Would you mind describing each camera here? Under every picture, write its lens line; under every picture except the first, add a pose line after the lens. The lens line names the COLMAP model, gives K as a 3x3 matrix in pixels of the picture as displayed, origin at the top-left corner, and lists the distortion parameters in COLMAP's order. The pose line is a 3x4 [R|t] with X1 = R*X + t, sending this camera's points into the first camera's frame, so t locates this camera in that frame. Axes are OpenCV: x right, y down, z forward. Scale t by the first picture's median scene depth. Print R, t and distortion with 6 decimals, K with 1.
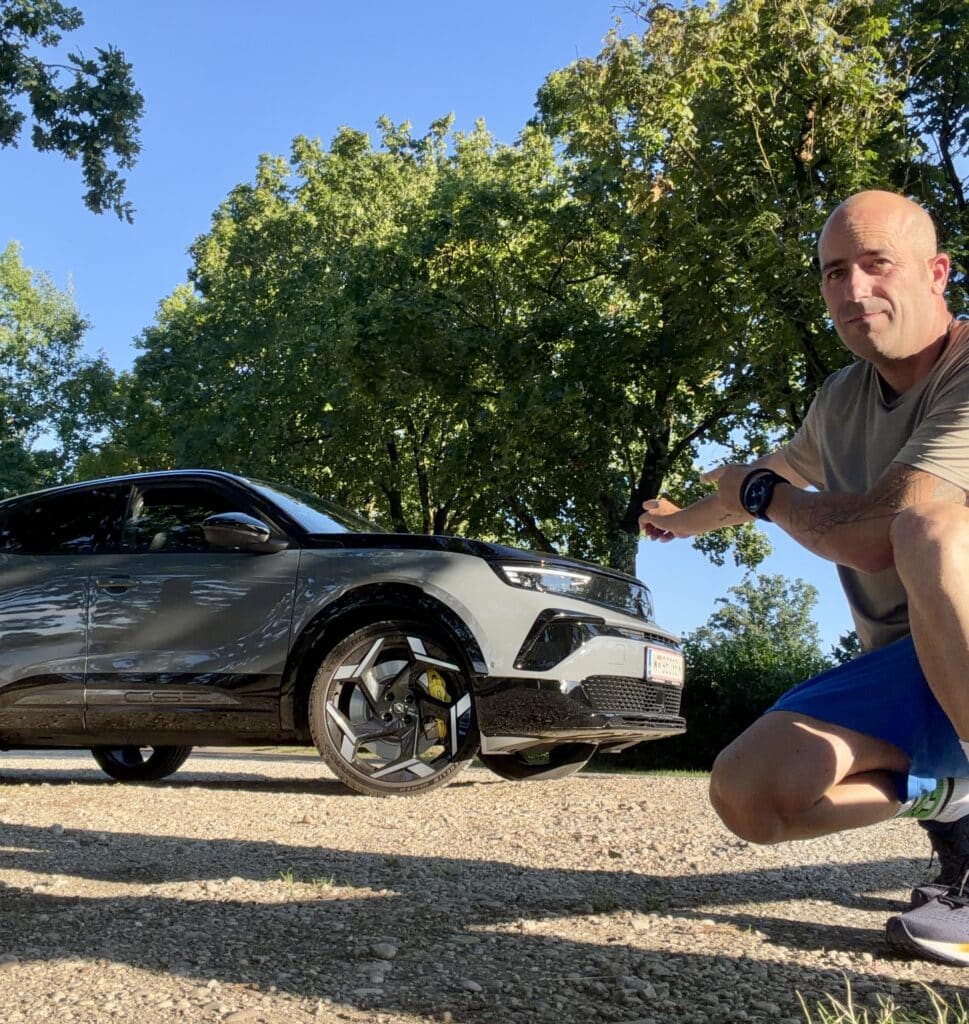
lens RADIAL K [[1177.9, 0, 485.6], [0, 1177.9, 508.0], [0, 0, 1]] dist [0.019142, 0.000000]
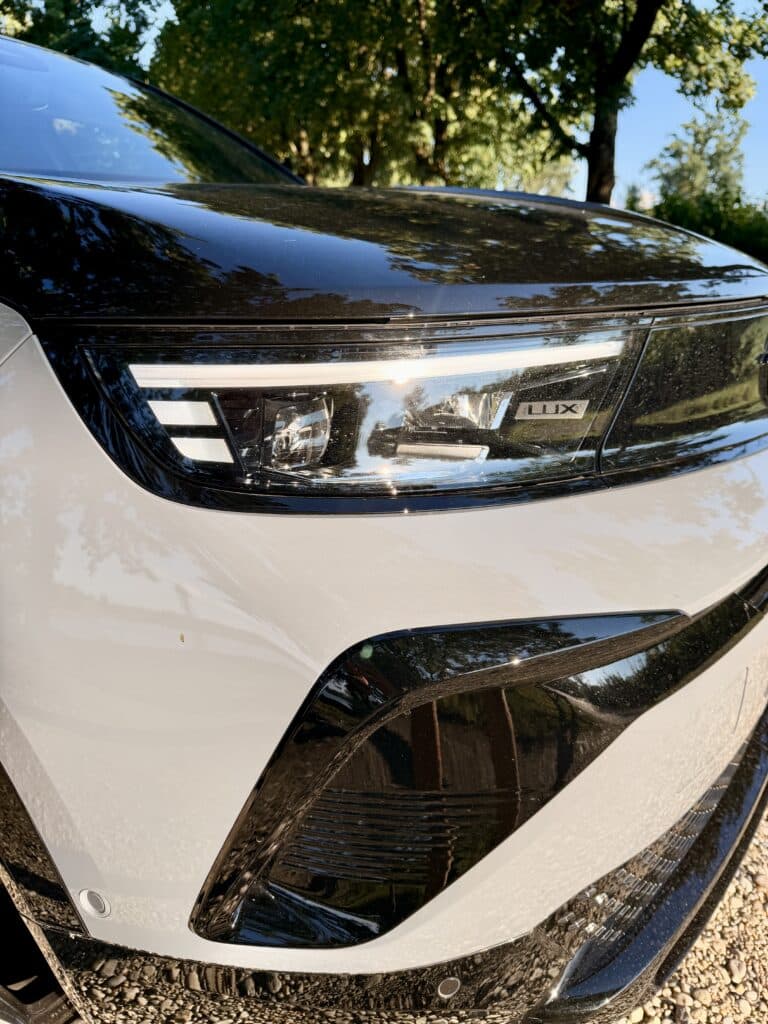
lens RADIAL K [[742.4, 0, 383.3], [0, 742.4, 514.6], [0, 0, 1]] dist [0.009327, -0.024288]
pose [[0.990542, 0.026188, -0.134686, 0.064839], [0.047169, 0.856793, 0.513499, 0.013641], [0.128845, -0.514996, 0.847454, 0.873045]]
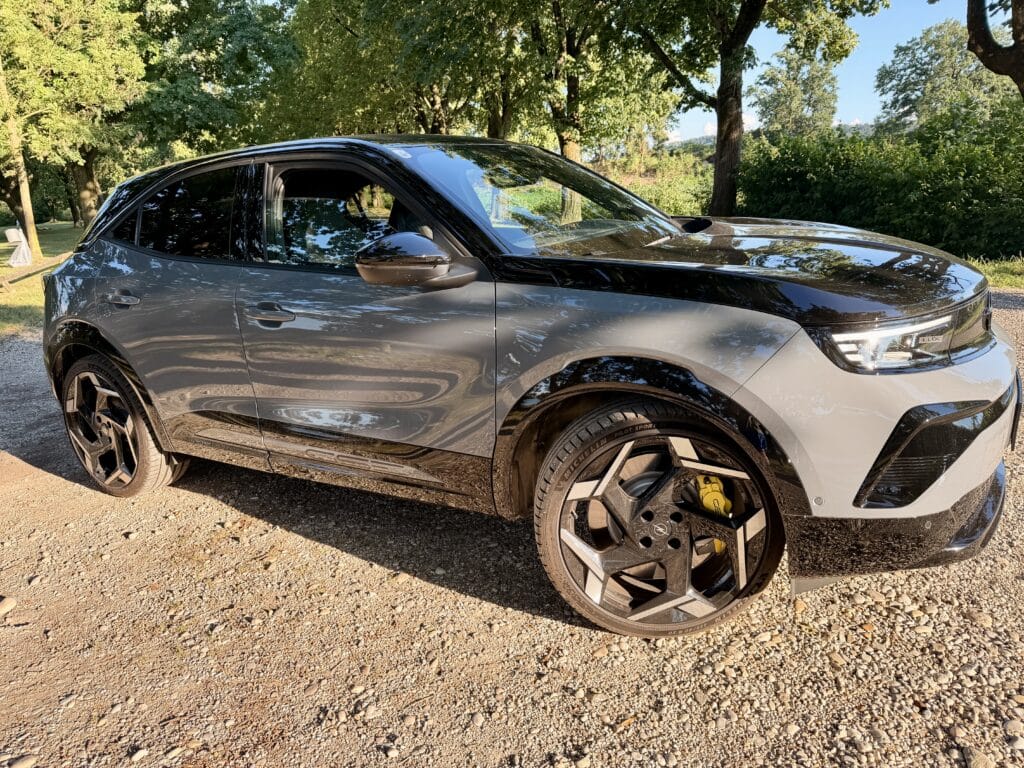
lens RADIAL K [[742.4, 0, 509.0], [0, 742.4, 387.4], [0, 0, 1]] dist [0.009327, -0.024288]
pose [[0.991045, -0.041035, -0.127070, -0.100023], [0.094414, 0.888280, 0.449494, -0.110765], [0.094428, -0.457466, 0.884199, 0.613685]]
